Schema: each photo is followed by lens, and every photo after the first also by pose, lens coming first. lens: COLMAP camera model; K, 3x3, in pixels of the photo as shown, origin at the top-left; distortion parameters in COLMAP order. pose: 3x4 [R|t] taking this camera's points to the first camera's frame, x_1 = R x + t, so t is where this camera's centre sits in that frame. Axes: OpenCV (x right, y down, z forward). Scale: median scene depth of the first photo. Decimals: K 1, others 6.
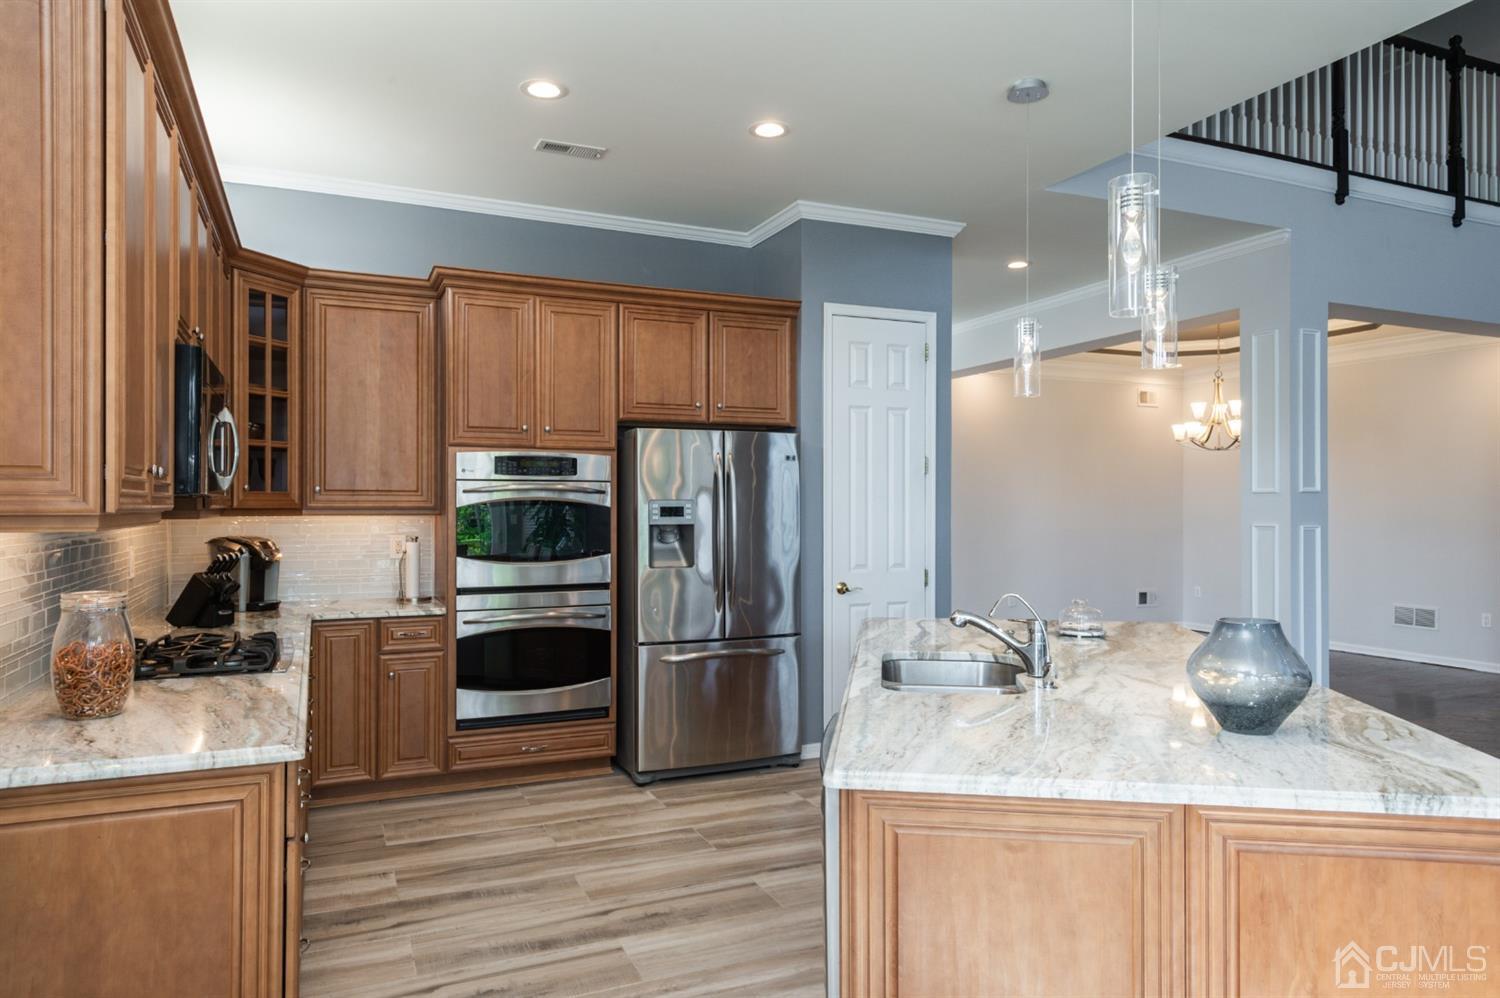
lens RADIAL K [[996.5, 0, 749.4], [0, 996.5, 503.8], [0, 0, 1]] dist [0.029586, -0.019608]
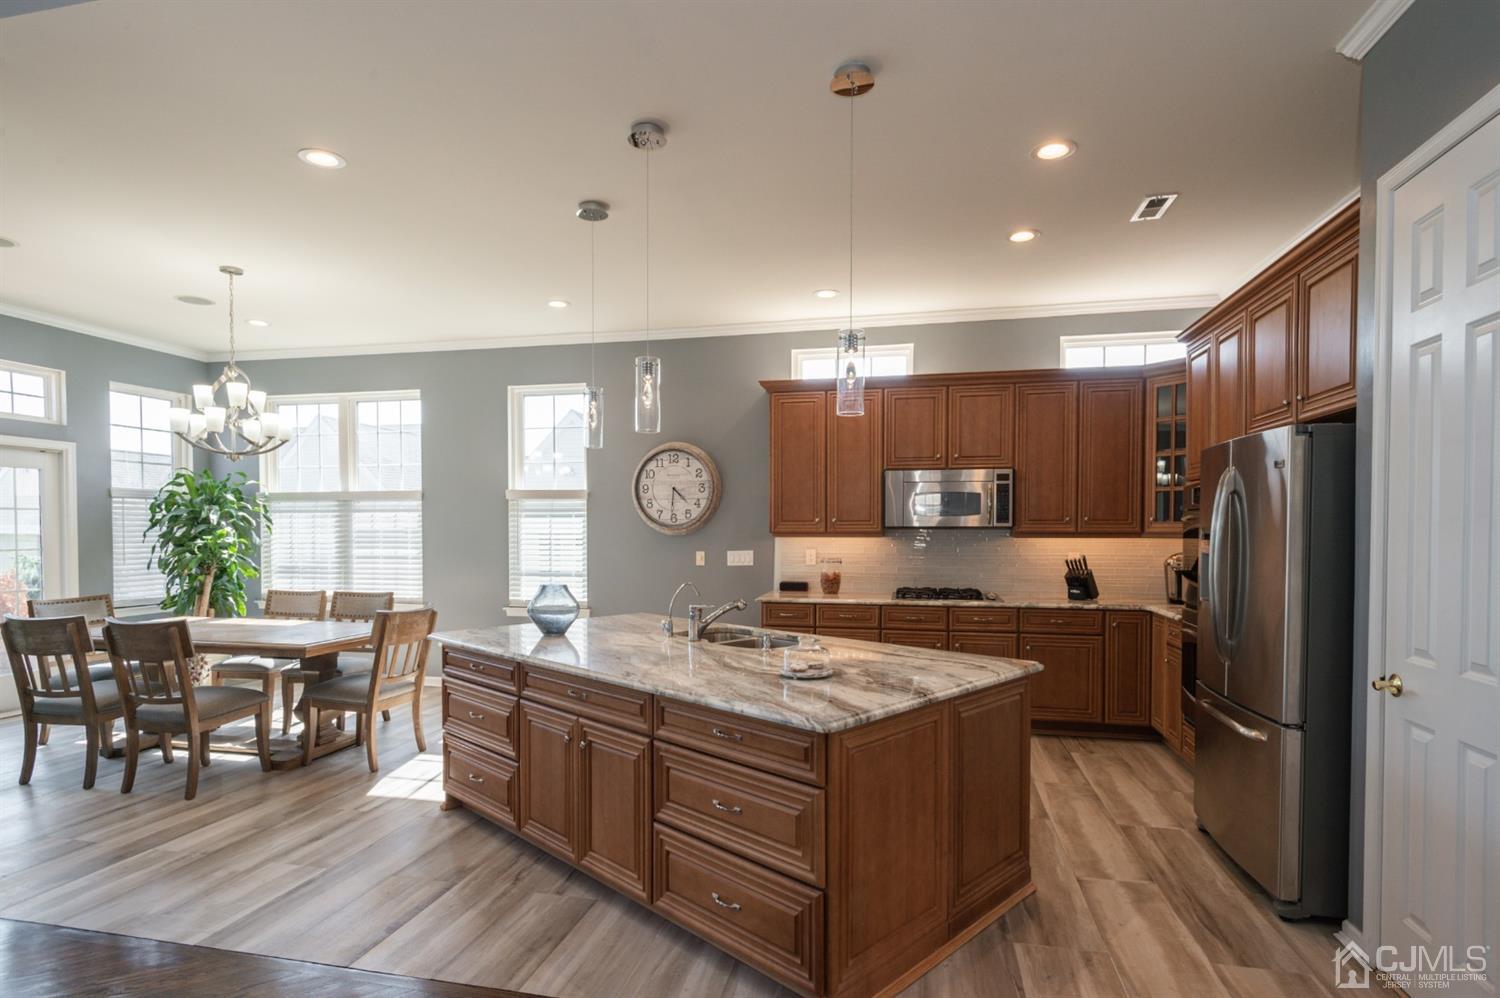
lens RADIAL K [[776.0, 0, 738.2], [0, 776.0, 544.8], [0, 0, 1]] dist [-0.000209, 0.001610]
pose [[-0.618918, 0.015926, -0.785294, 0.698736], [0.002728, 0.999832, 0.018127, -0.000950], [0.785451, 0.009077, -0.618857, 1.052497]]
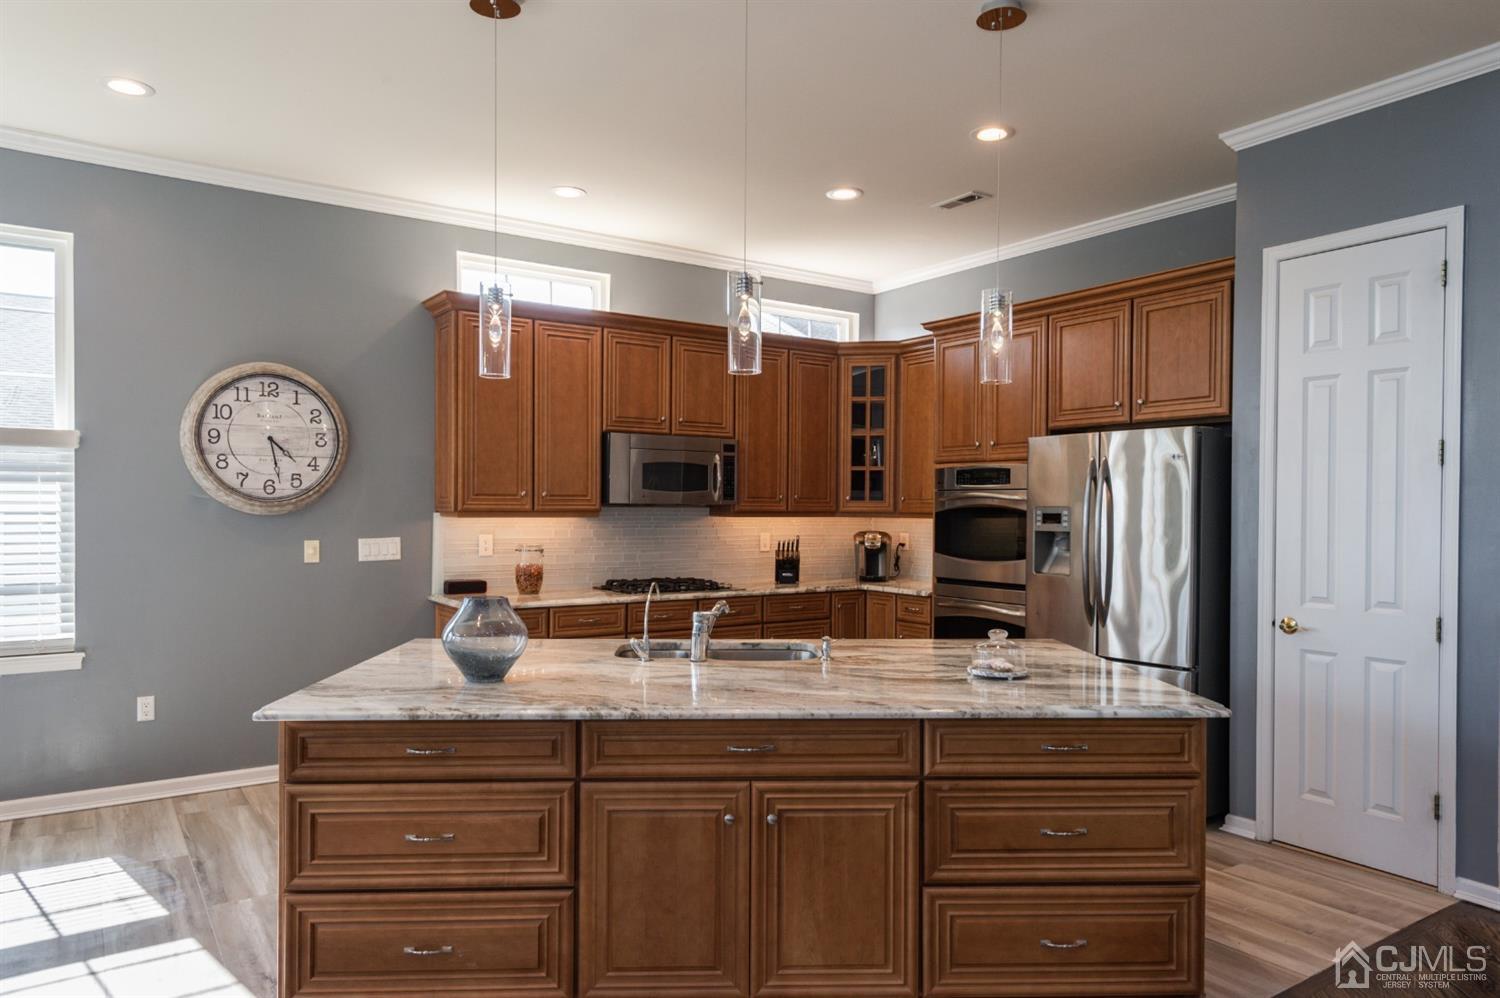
lens RADIAL K [[996.5, 0, 746.6], [0, 996.5, 510.5], [0, 0, 1]] dist [0.029586, -0.019608]
pose [[0.155919, 0.005120, -0.987757, 0.825435], [-0.002350, 0.999986, 0.004813, -0.004053], [0.987767, 0.001571, 0.155929, 0.519013]]
